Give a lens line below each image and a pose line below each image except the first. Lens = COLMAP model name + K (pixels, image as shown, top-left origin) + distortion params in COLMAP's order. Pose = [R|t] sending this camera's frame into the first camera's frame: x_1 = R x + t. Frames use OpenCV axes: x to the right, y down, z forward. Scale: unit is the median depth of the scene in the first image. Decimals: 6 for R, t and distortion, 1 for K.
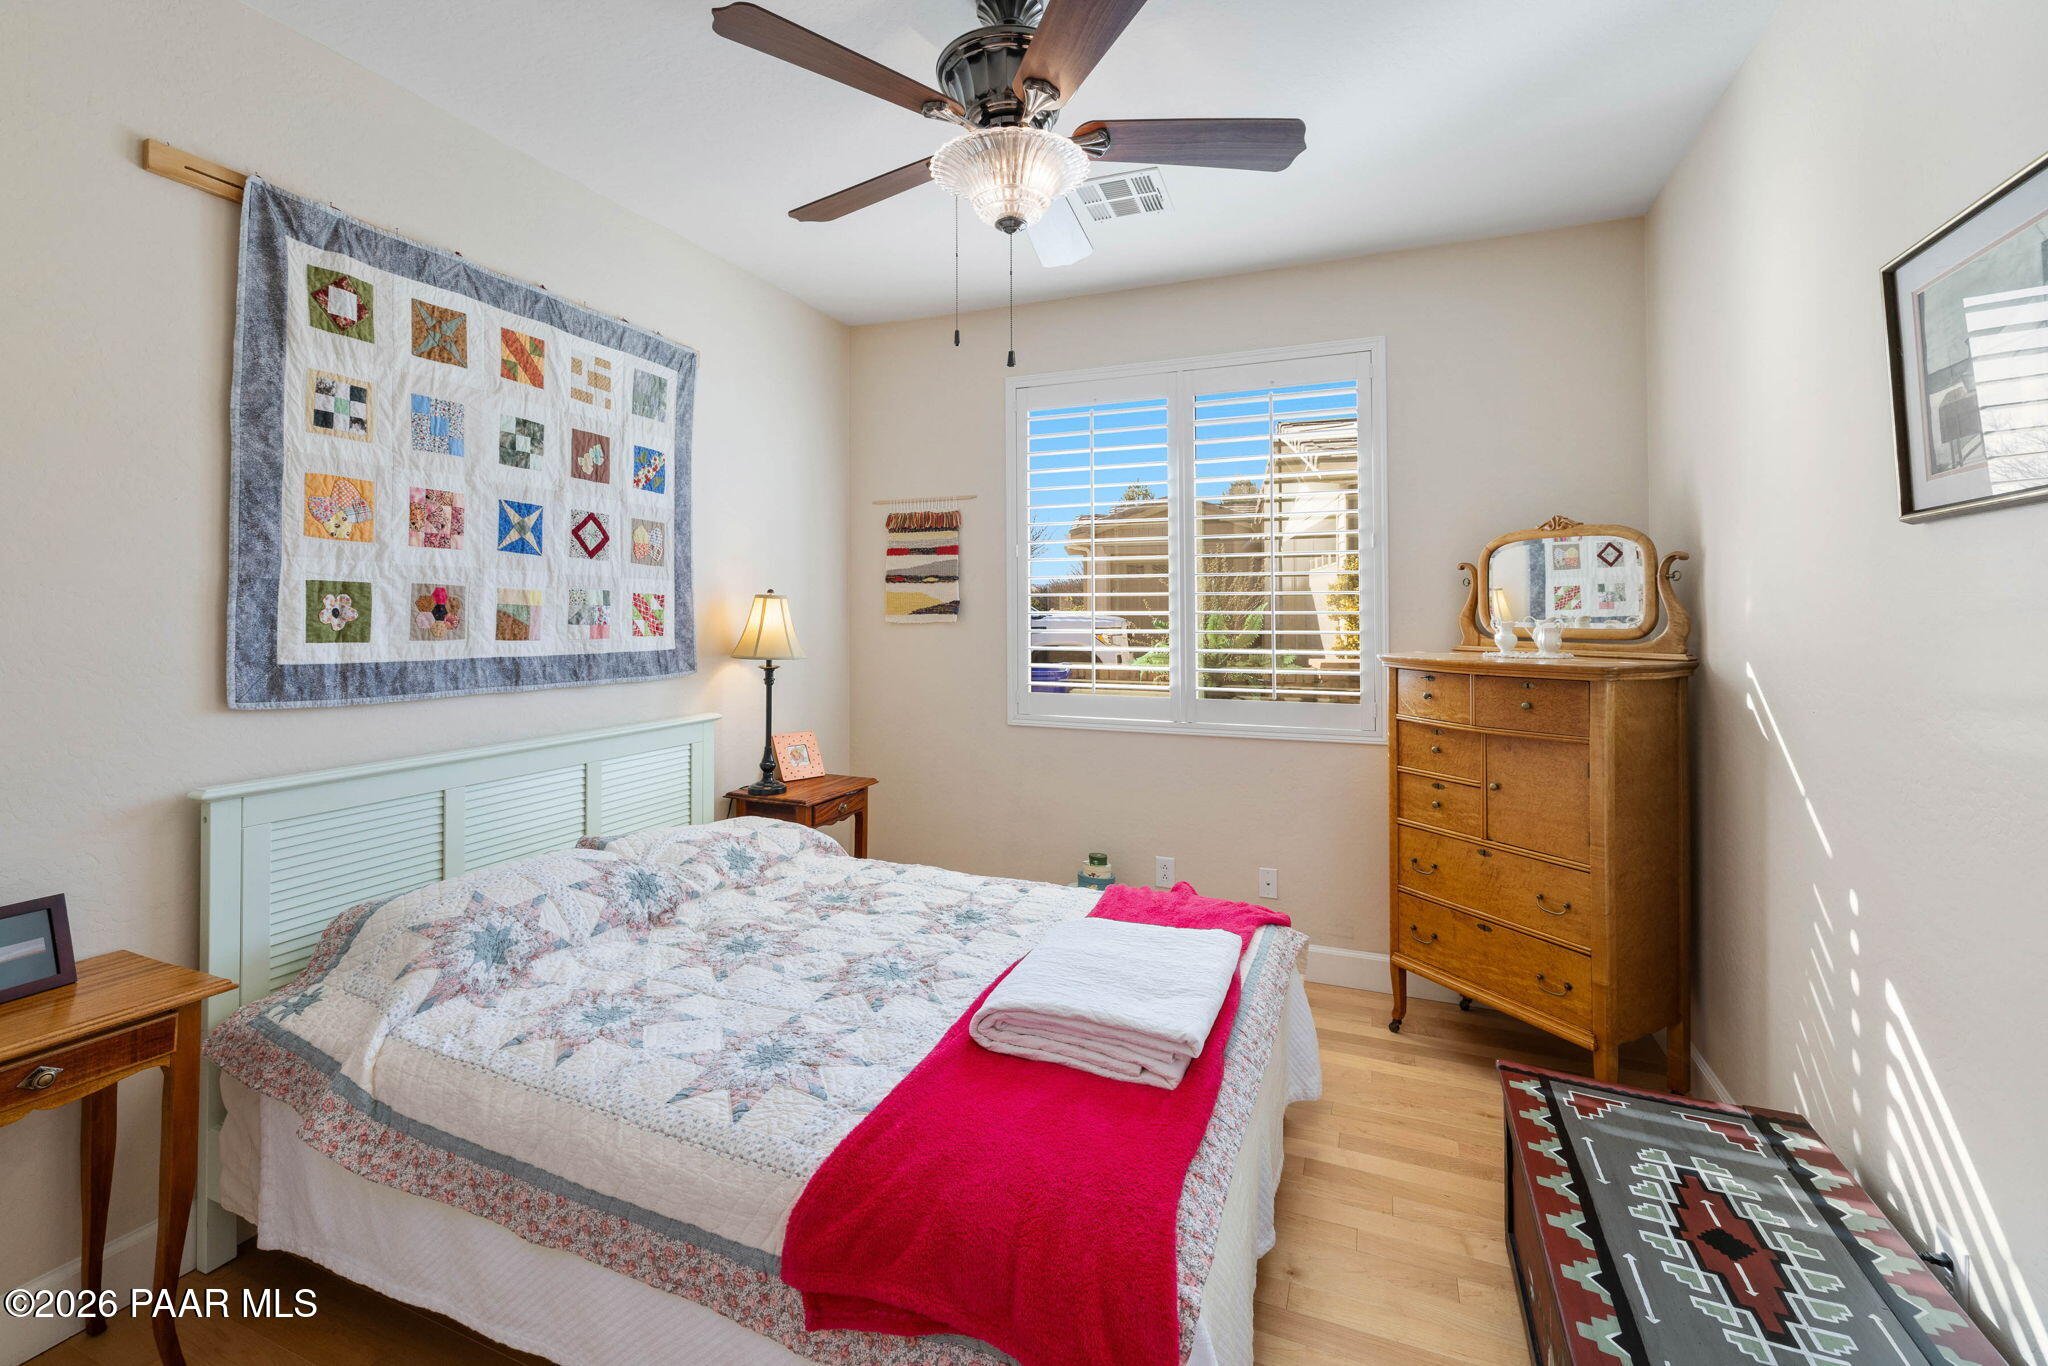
lens RADIAL K [[857.0, 0, 1017.4], [0, 857.0, 607.4], [0, 0, 1]] dist [0.002222, -0.000254]
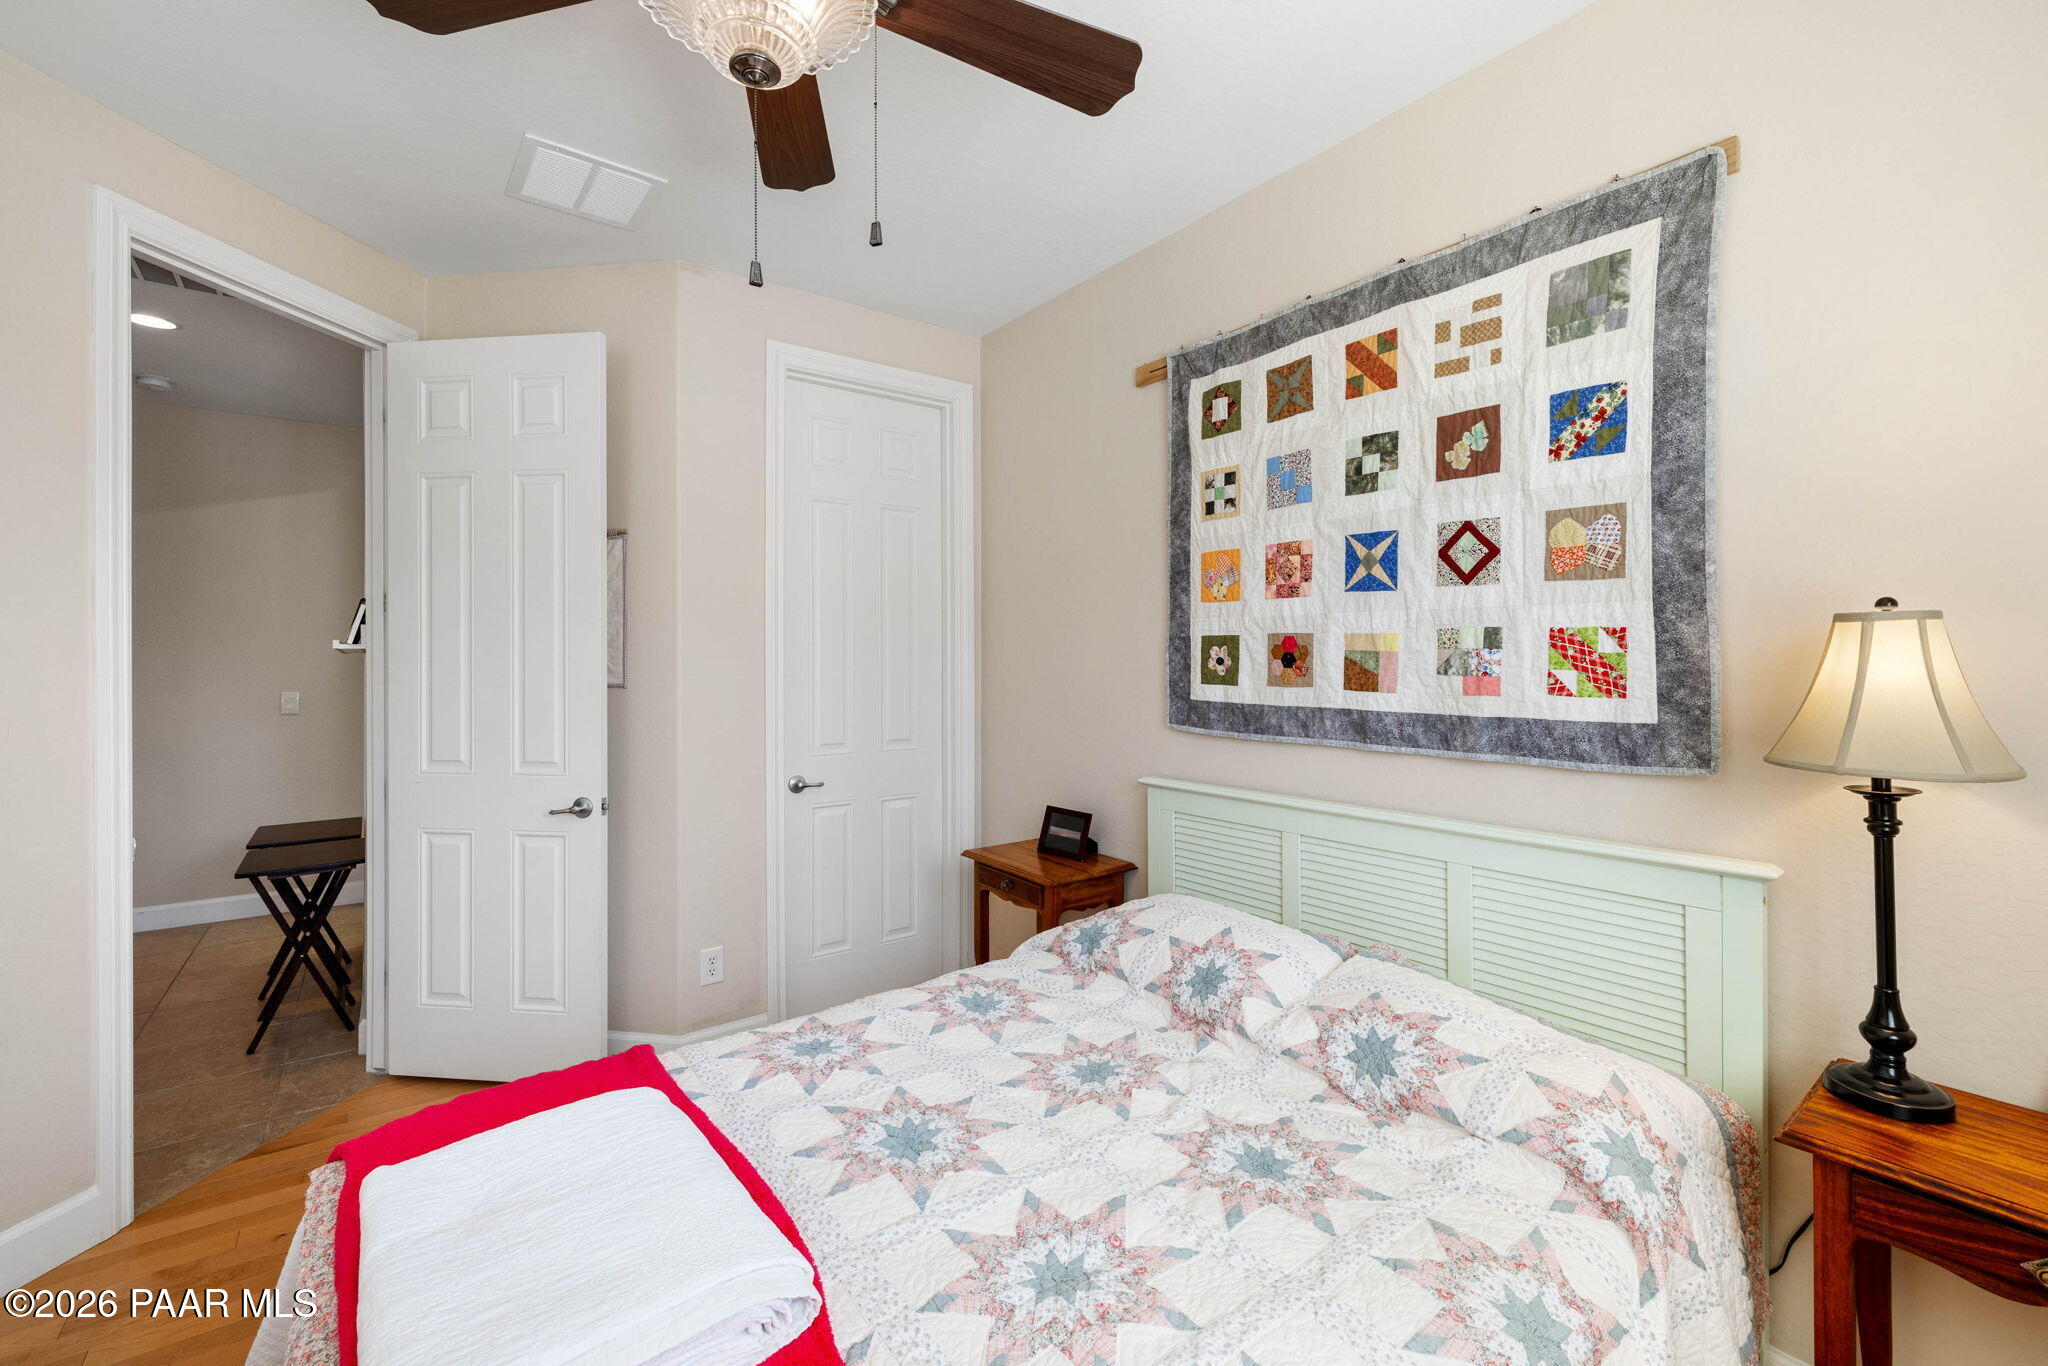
lens RADIAL K [[857.0, 0, 1029.2], [0, 857.0, 664.6], [0, 0, 1]] dist [0.002222, -0.000254]
pose [[-0.493958, 0.005107, -0.869471, 0.345717], [0.011859, 0.999929, -0.000863, 0.007742], [0.869405, -0.010737, -0.493984, 1.129442]]
